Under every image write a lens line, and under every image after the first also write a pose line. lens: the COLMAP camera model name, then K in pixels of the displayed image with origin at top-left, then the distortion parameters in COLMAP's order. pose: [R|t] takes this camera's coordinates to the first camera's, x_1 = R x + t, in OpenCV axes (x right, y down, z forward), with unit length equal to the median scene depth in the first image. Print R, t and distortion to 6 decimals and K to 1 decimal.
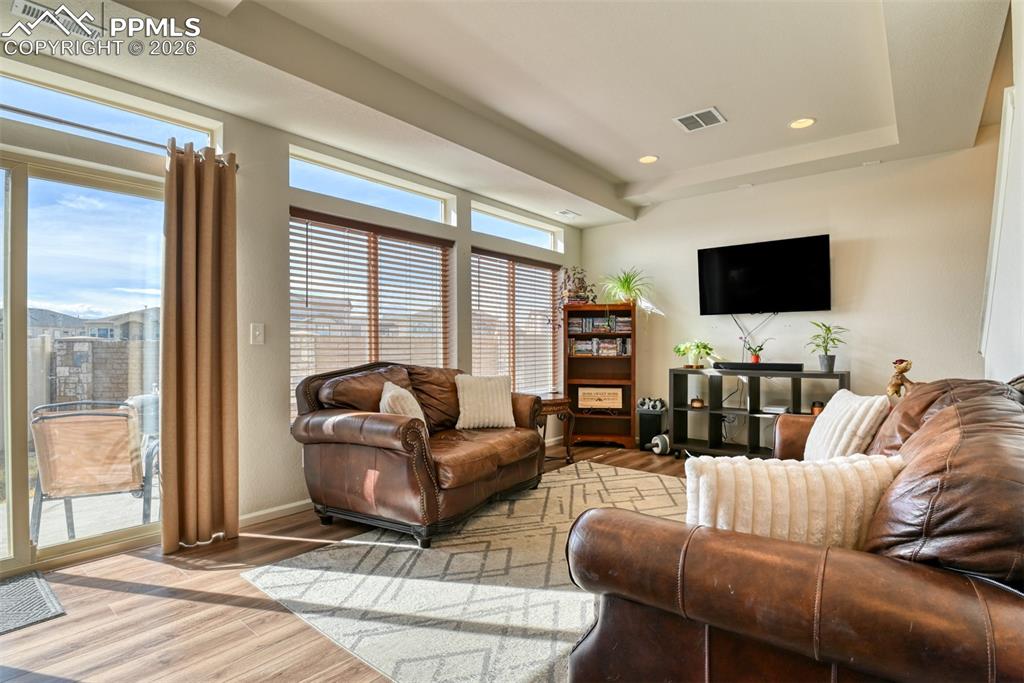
lens RADIAL K [[506.9, 0, 514.7], [0, 506.9, 344.1], [0, 0, 1]] dist [-0.023956, -0.001021]
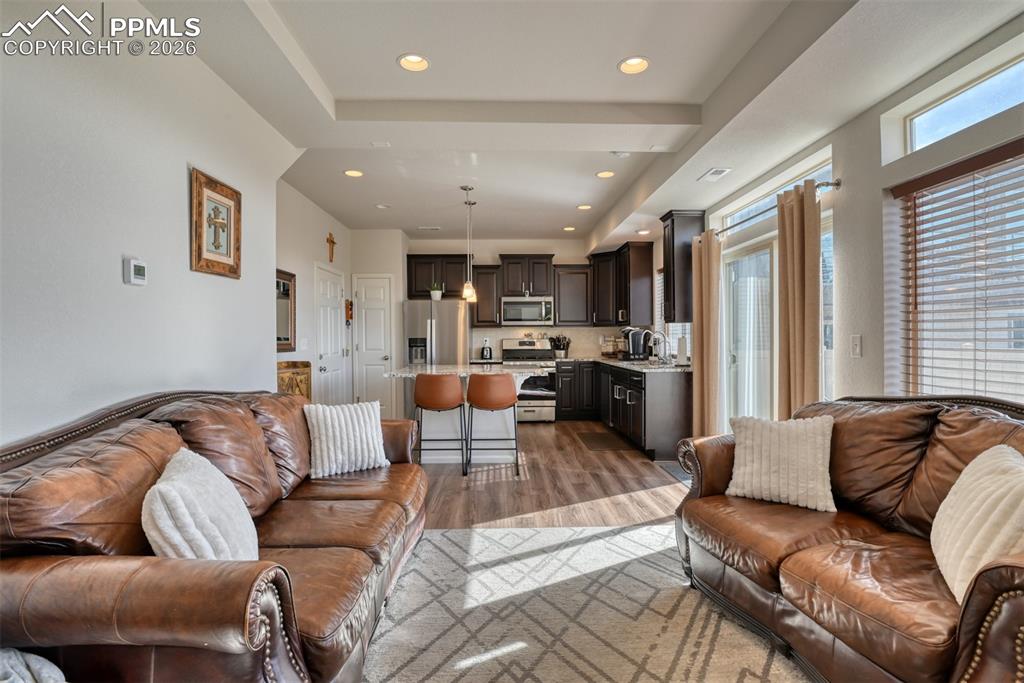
lens RADIAL K [[506.9, 0, 514.7], [0, 506.9, 344.1], [0, 0, 1]] dist [-0.023956, -0.001021]
pose [[-0.756964, 0.015526, -0.653272, 0.373395], [0.012118, 0.999879, 0.009722, -0.026874], [0.653344, -0.000557, -0.757061, 0.844296]]
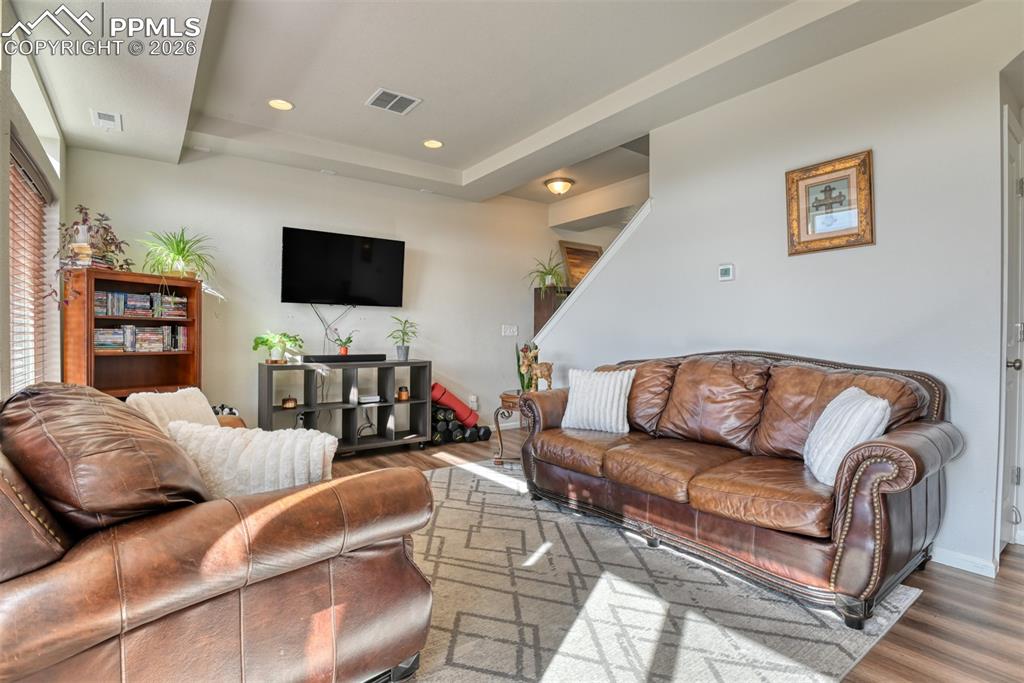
lens RADIAL K [[497.3, 0, 515.3], [0, 497.3, 344.5], [0, 0, 1]] dist [-0.022030, -0.000806]
pose [[0.244544, -0.010240, 0.969584, -0.386511], [-0.005596, 0.999913, 0.011972, 0.003377], [-0.969622, -0.008354, 0.244465, 0.425560]]
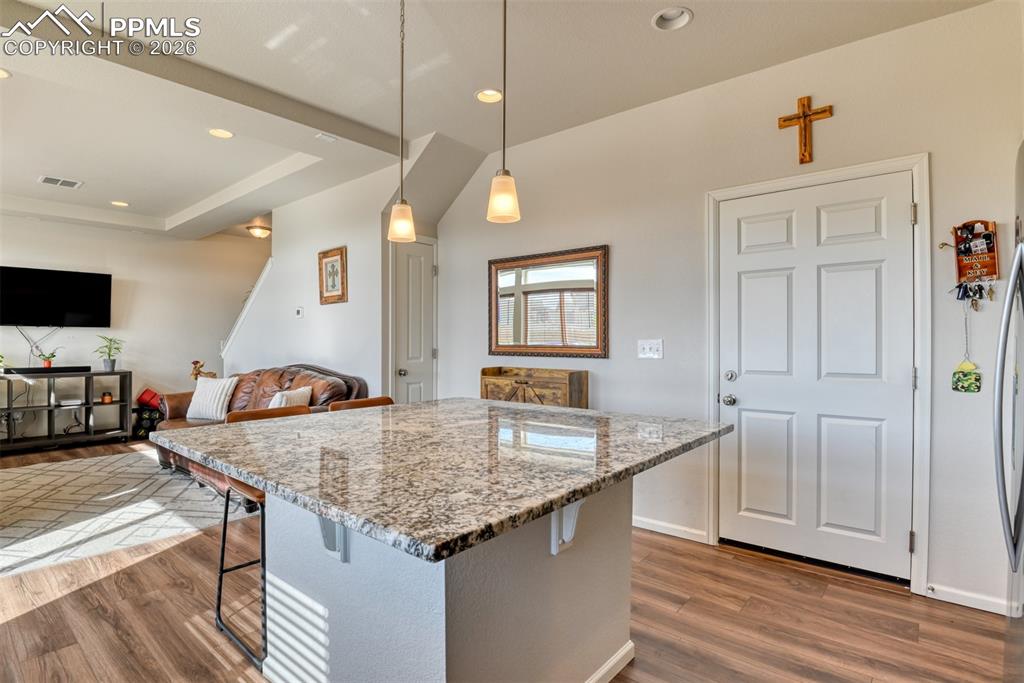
lens RADIAL K [[502.4, 0, 513.5], [0, 502.4, 344.1], [0, 0, 1]] dist [-0.027675, -0.001293]
pose [[0.009188, -0.003169, 0.999953, -0.694312], [-0.005951, 0.999977, 0.003224, -0.028819], [-0.999940, -0.005980, 0.009169, -0.143430]]
